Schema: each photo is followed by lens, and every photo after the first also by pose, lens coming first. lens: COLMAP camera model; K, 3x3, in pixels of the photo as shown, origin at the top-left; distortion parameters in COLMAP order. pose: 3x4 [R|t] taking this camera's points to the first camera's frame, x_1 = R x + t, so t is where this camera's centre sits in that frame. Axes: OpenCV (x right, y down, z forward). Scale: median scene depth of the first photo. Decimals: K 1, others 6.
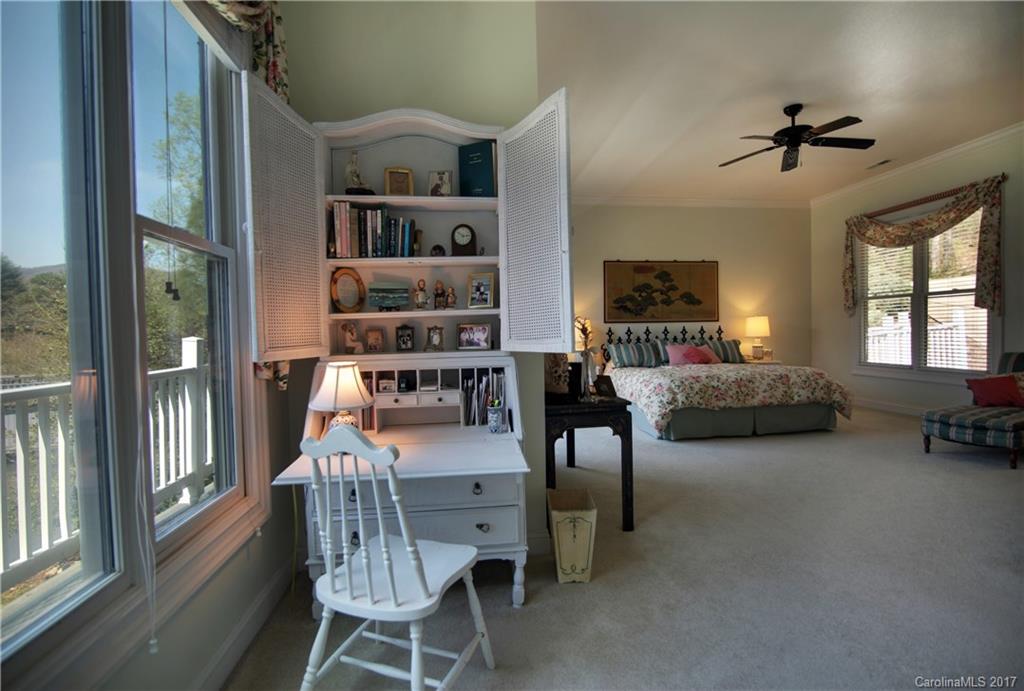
lens RADIAL K [[468.3, 0, 514.2], [0, 468.3, 342.8], [0, 0, 1]] dist [-0.019712, 0.000047]
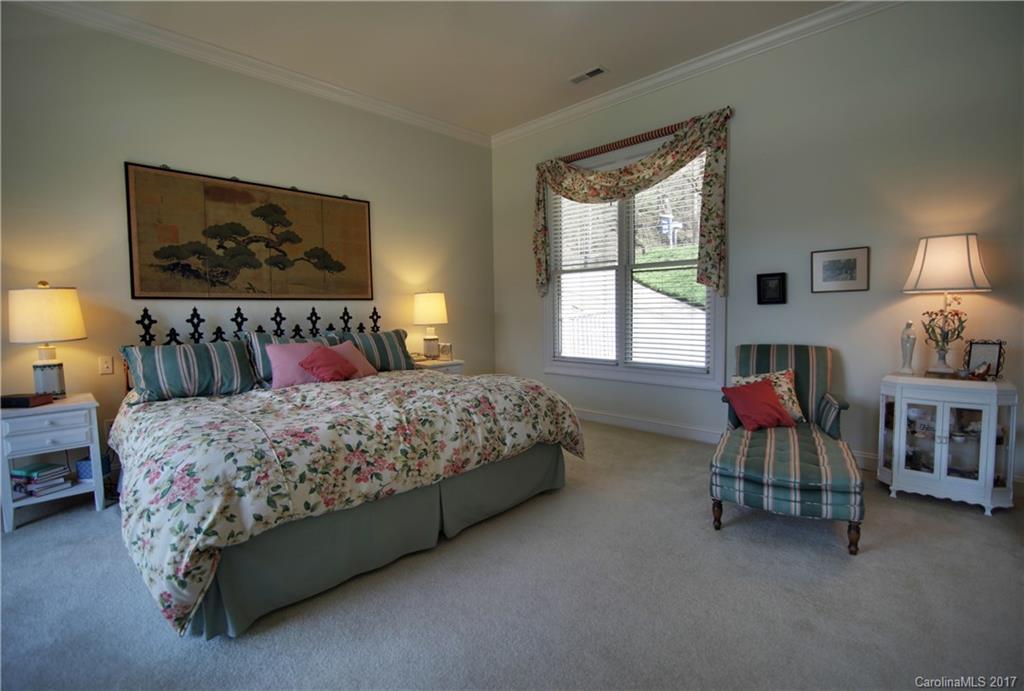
lens RADIAL K [[468.3, 0, 514.2], [0, 468.3, 342.8], [0, 0, 1]] dist [-0.019712, 0.000047]
pose [[0.777451, -0.037454, 0.627827, 0.223268], [0.015824, 0.999074, 0.040006, -0.013120], [-0.628744, -0.021168, 0.777324, 0.462759]]
